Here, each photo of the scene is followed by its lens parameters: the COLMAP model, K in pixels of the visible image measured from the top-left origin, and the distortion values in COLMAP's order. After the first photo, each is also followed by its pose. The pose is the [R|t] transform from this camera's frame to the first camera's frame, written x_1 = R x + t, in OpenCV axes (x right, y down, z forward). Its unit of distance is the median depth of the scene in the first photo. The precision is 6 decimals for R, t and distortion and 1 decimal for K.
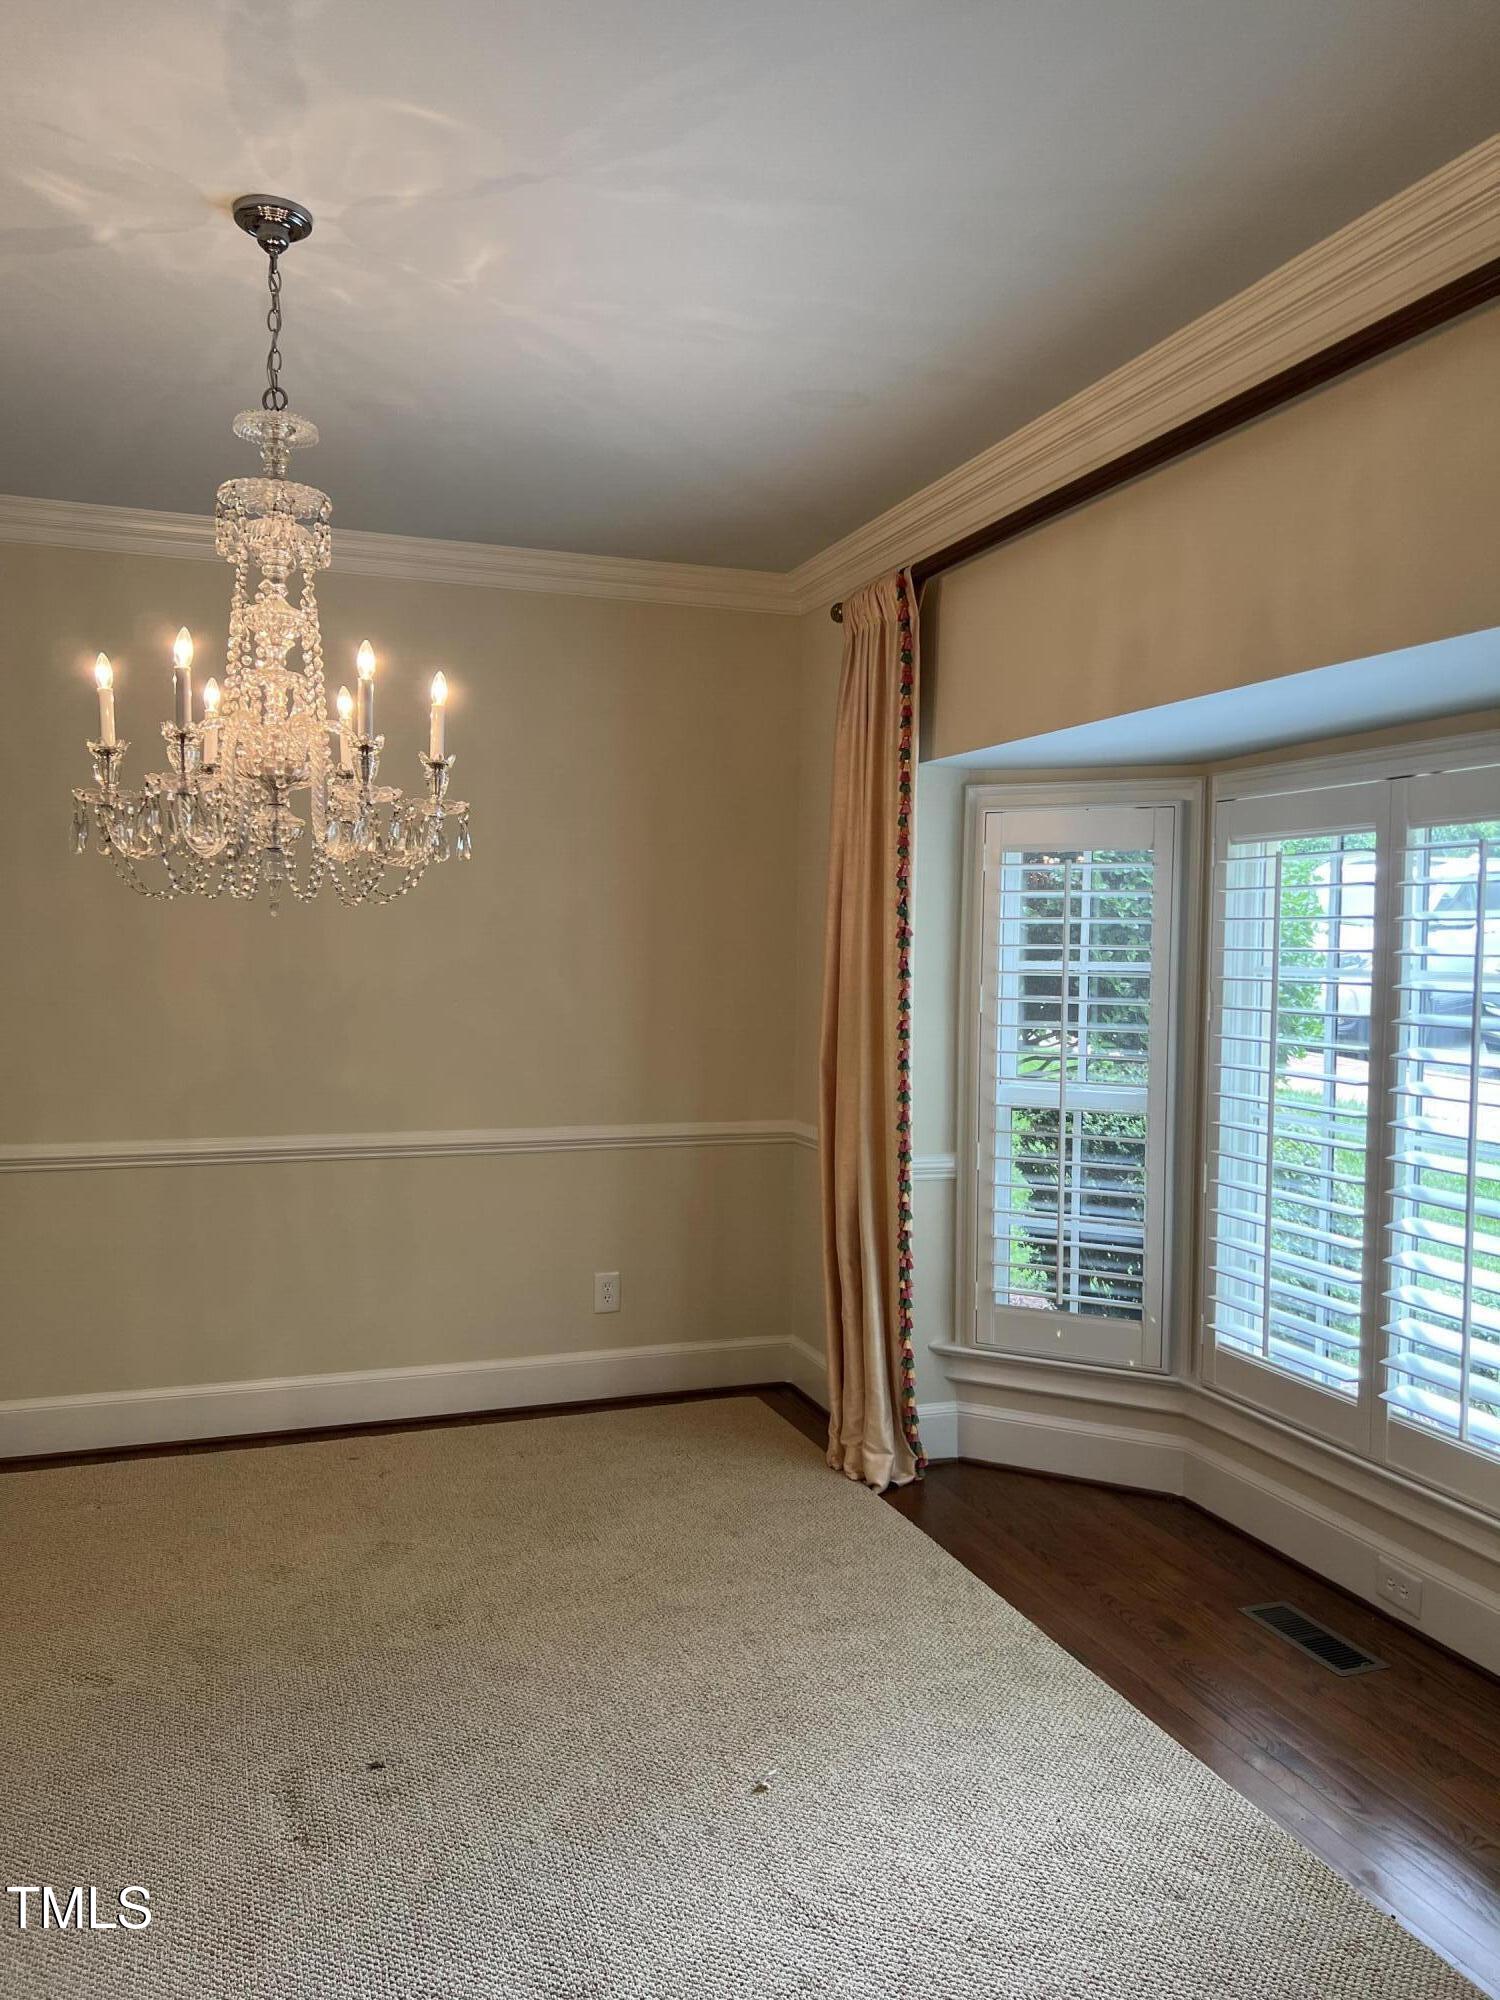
lens RADIAL K [[1508.8, 0, 751.7], [0, 1508.8, 1000.4], [0, 0, 1]] dist [0.051615, -0.052172]
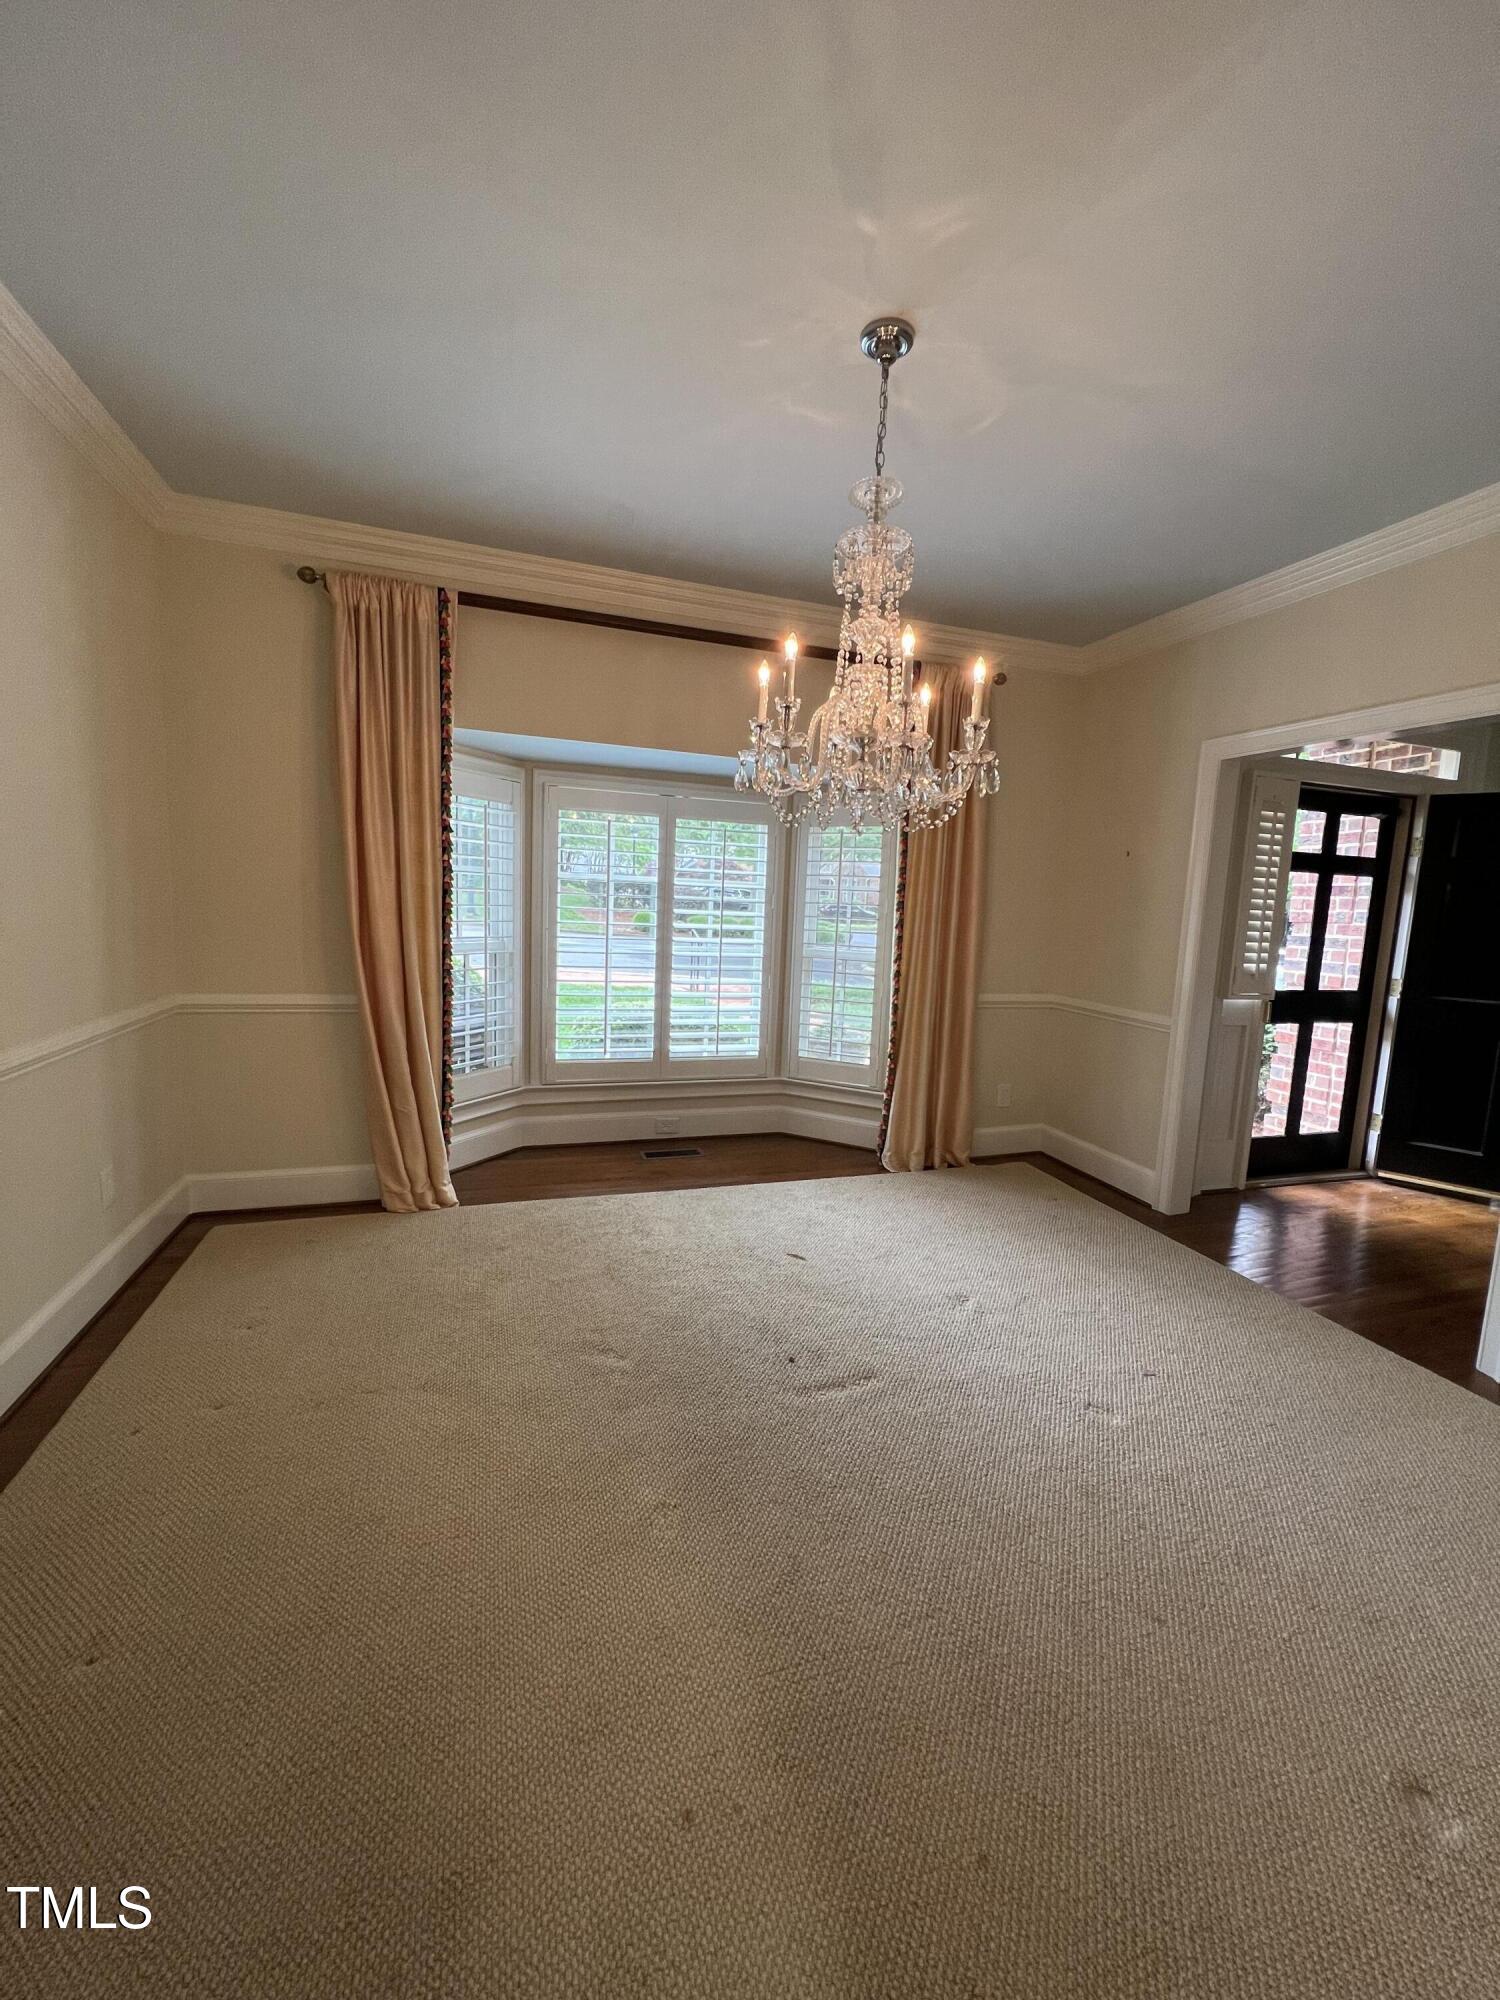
lens RADIAL K [[801.2, 0, 756.4], [0, 801.2, 1003.5], [0, 0, 1]] dist [0.000694, 0.000155]
pose [[0.030445, -0.148648, 0.988421, -0.835485], [-0.008472, 0.988806, 0.148967, -0.012982], [-0.999501, -0.012909, 0.028844, 0.802186]]
